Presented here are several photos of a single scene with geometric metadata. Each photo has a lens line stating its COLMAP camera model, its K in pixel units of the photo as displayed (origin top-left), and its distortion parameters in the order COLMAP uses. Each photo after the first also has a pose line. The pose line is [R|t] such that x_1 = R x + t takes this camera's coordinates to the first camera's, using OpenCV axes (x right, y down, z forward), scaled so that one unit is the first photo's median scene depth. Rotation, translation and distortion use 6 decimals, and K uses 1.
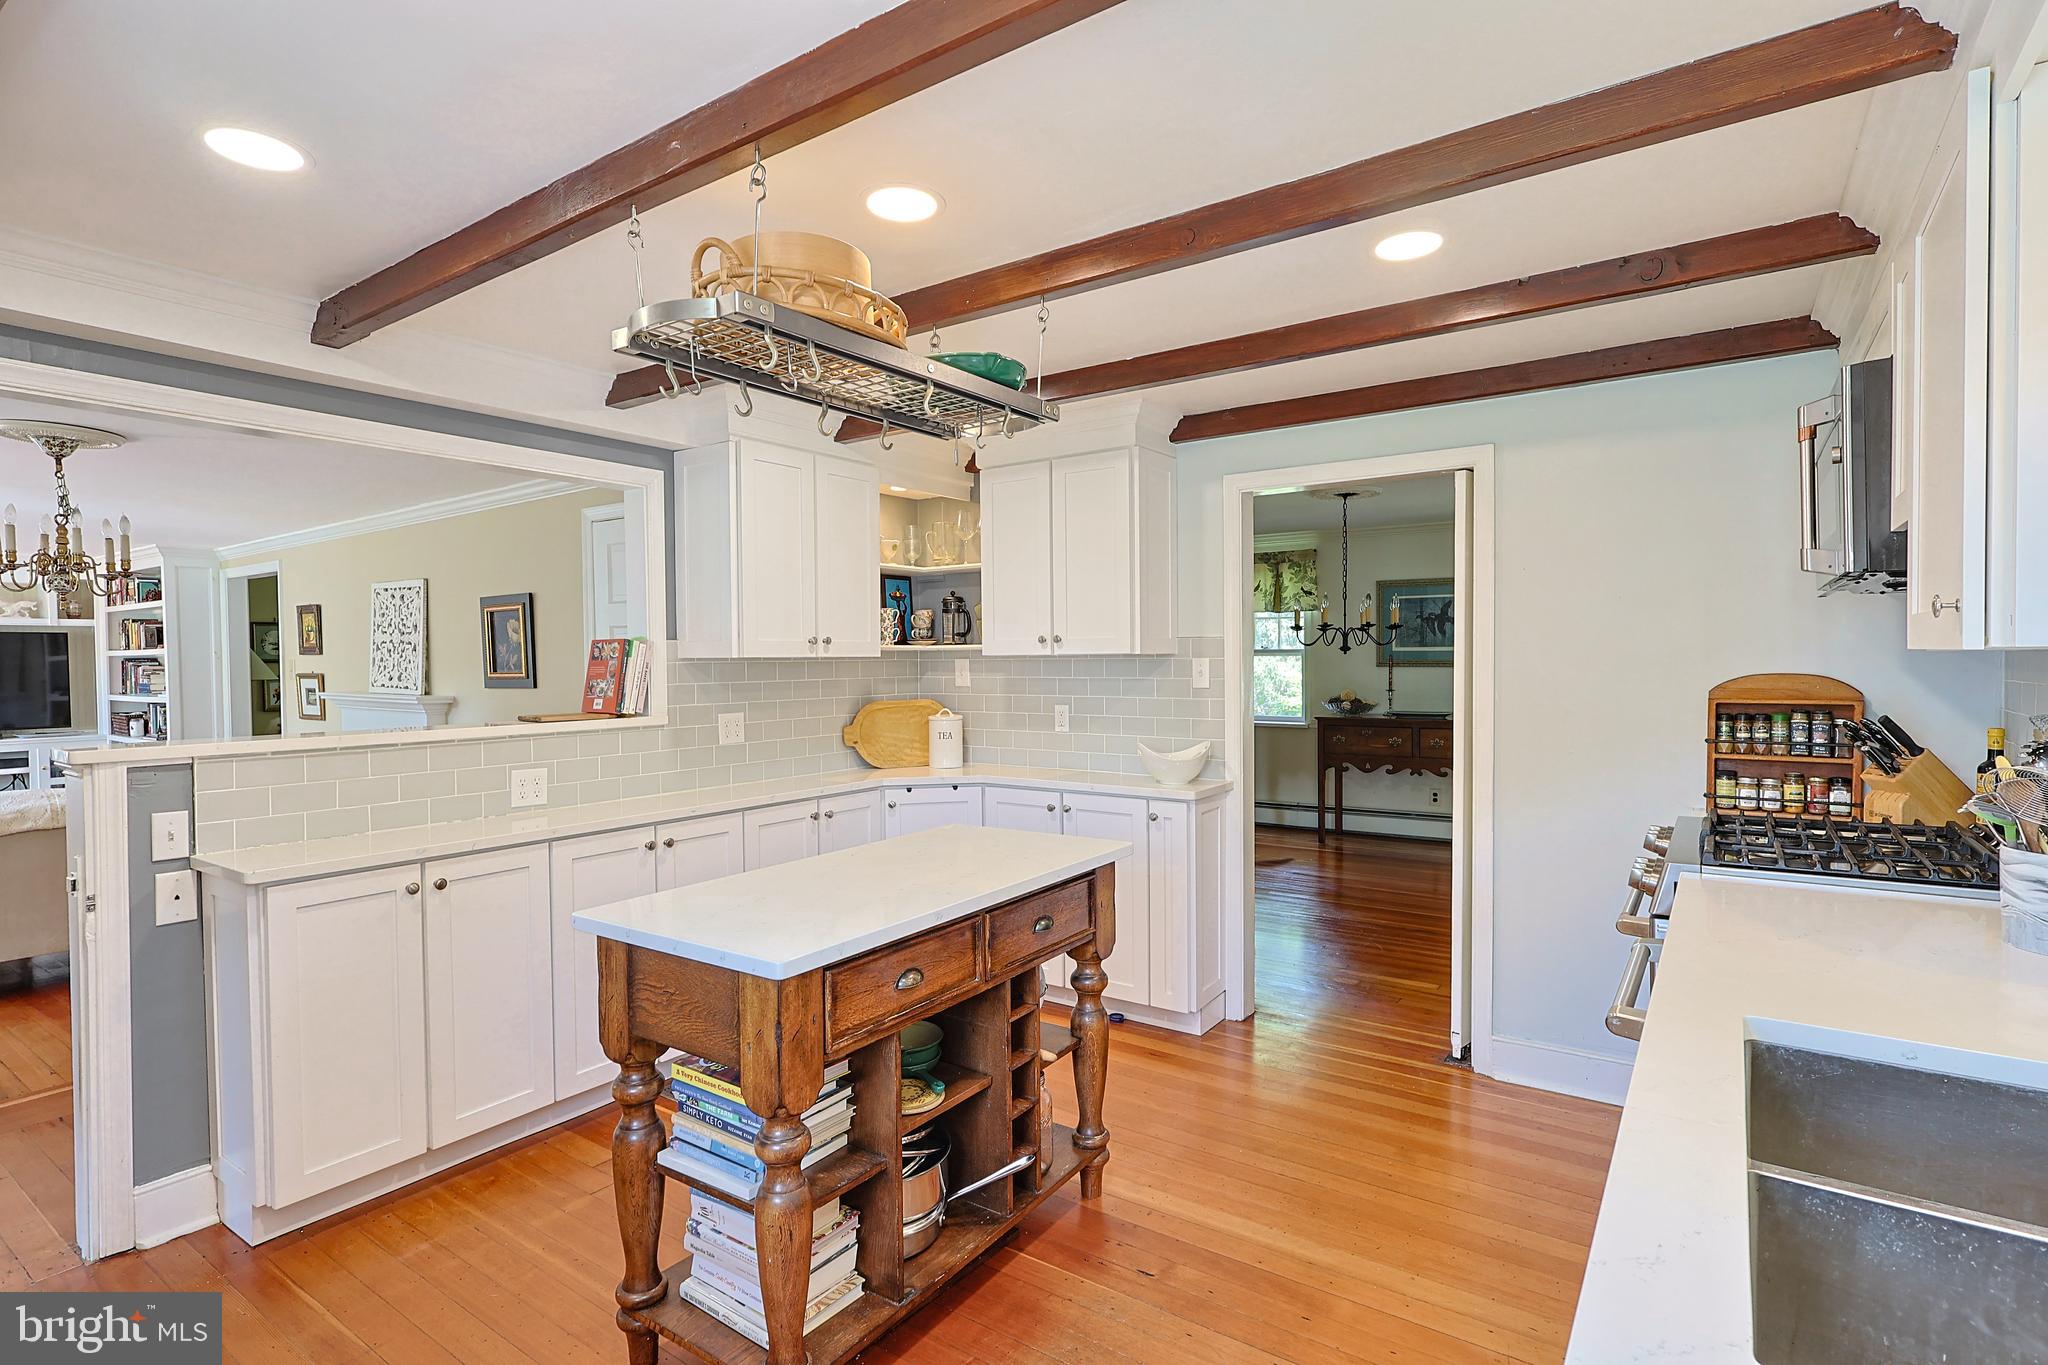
lens RADIAL K [[1006.7, 0, 1022.0], [0, 1006.7, 680.0], [0, 0, 1]] dist [0.000011, 0.000315]
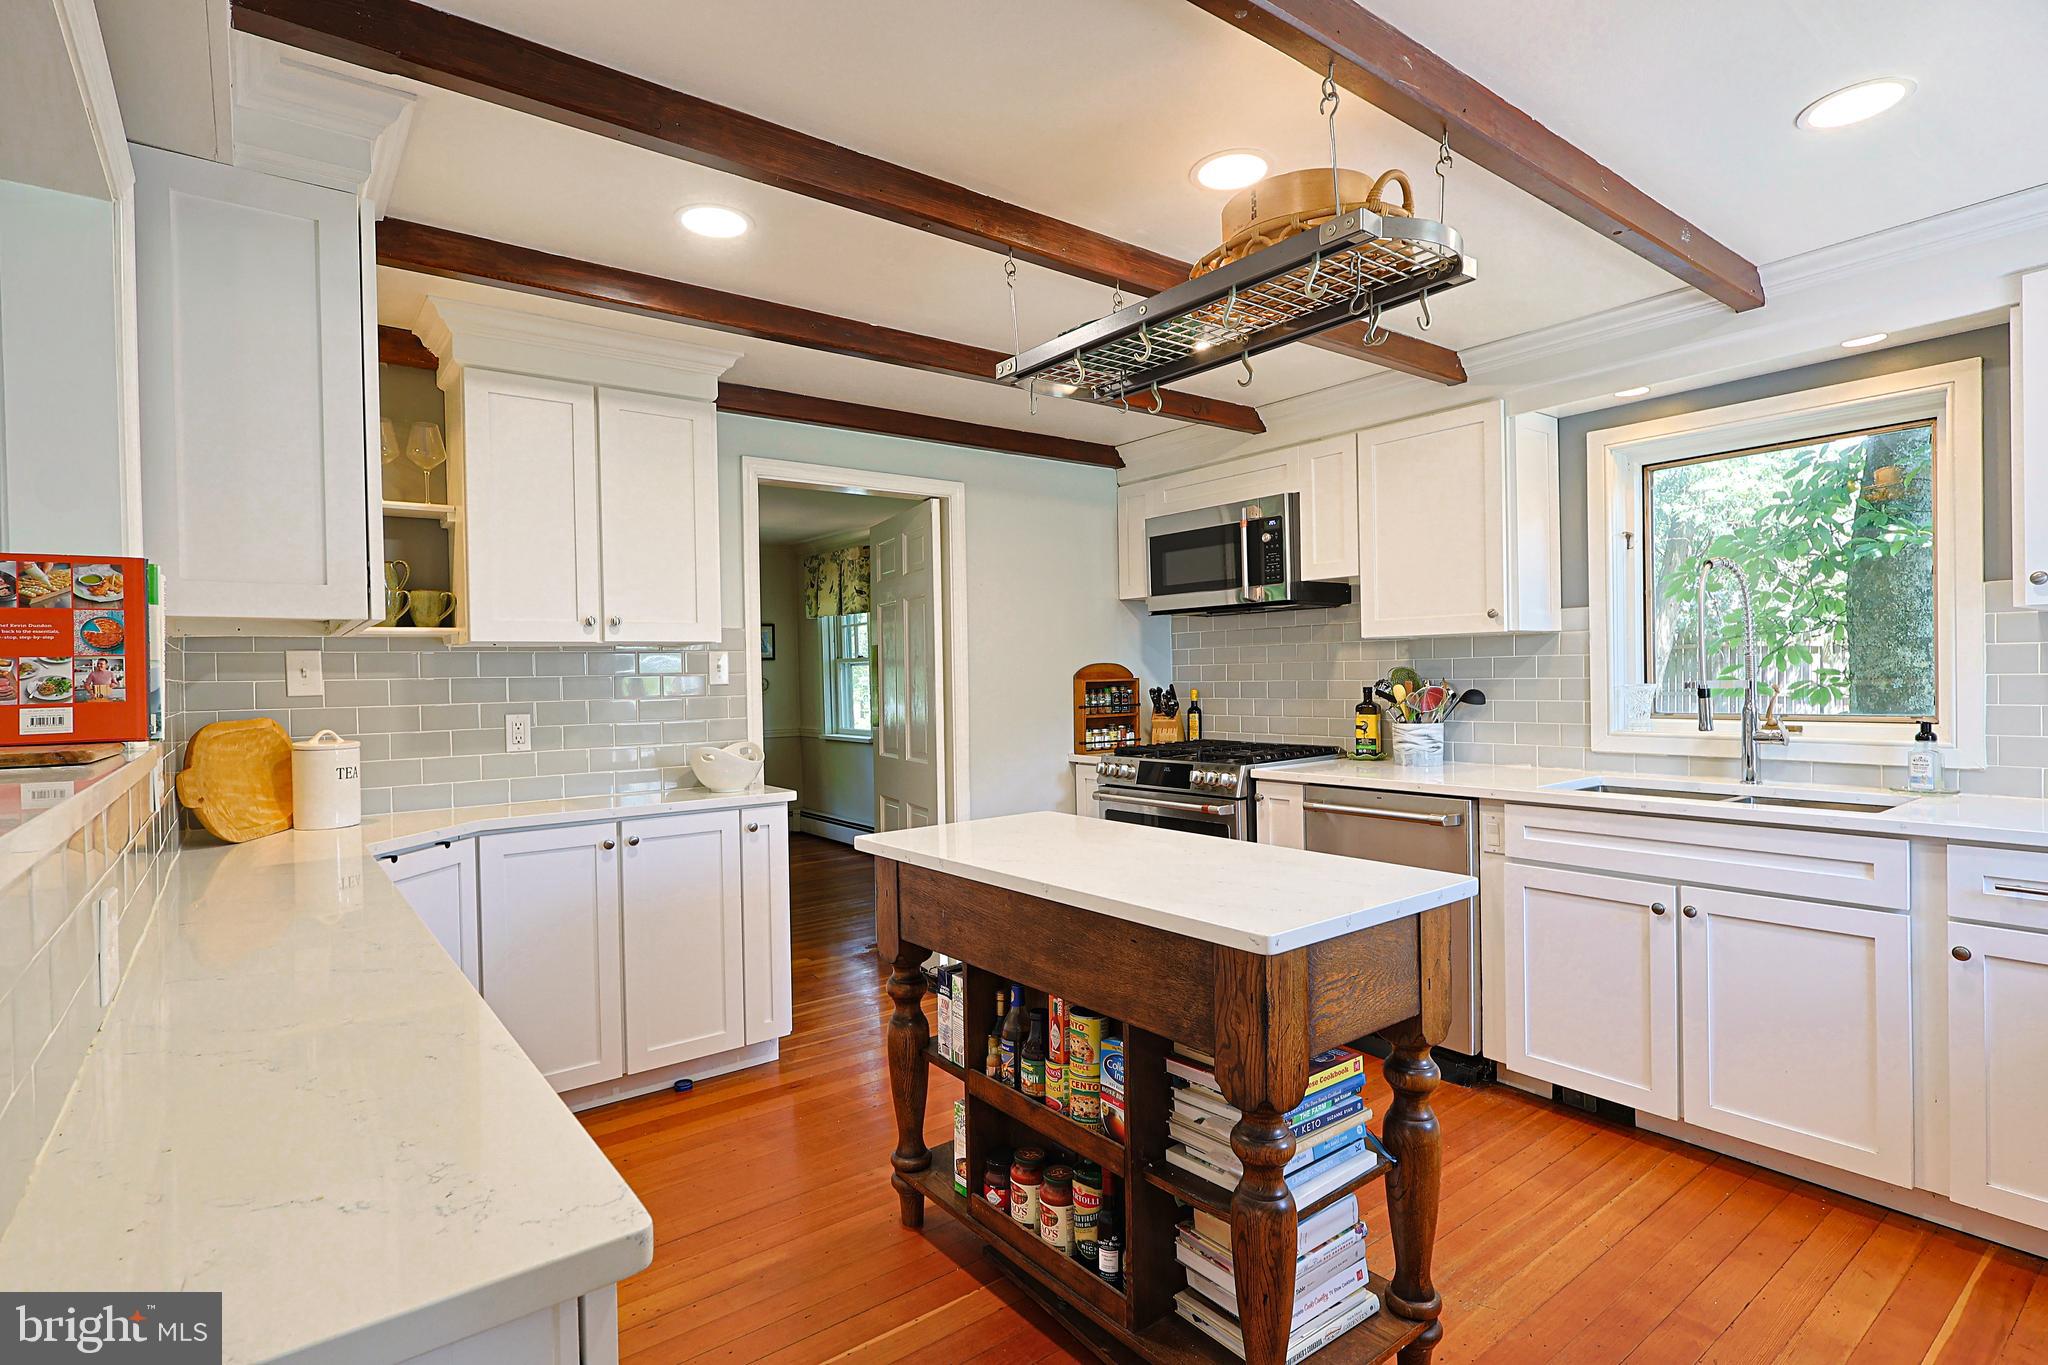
lens RADIAL K [[1006.7, 0, 1016.1], [0, 1006.7, 682.0], [0, 0, 1]] dist [0.000011, 0.000315]
pose [[0.304050, -0.003830, 0.952648, -0.674591], [0.039801, 0.999170, -0.008686, 0.026923], [-0.951824, 0.040558, 0.303950, 0.532630]]
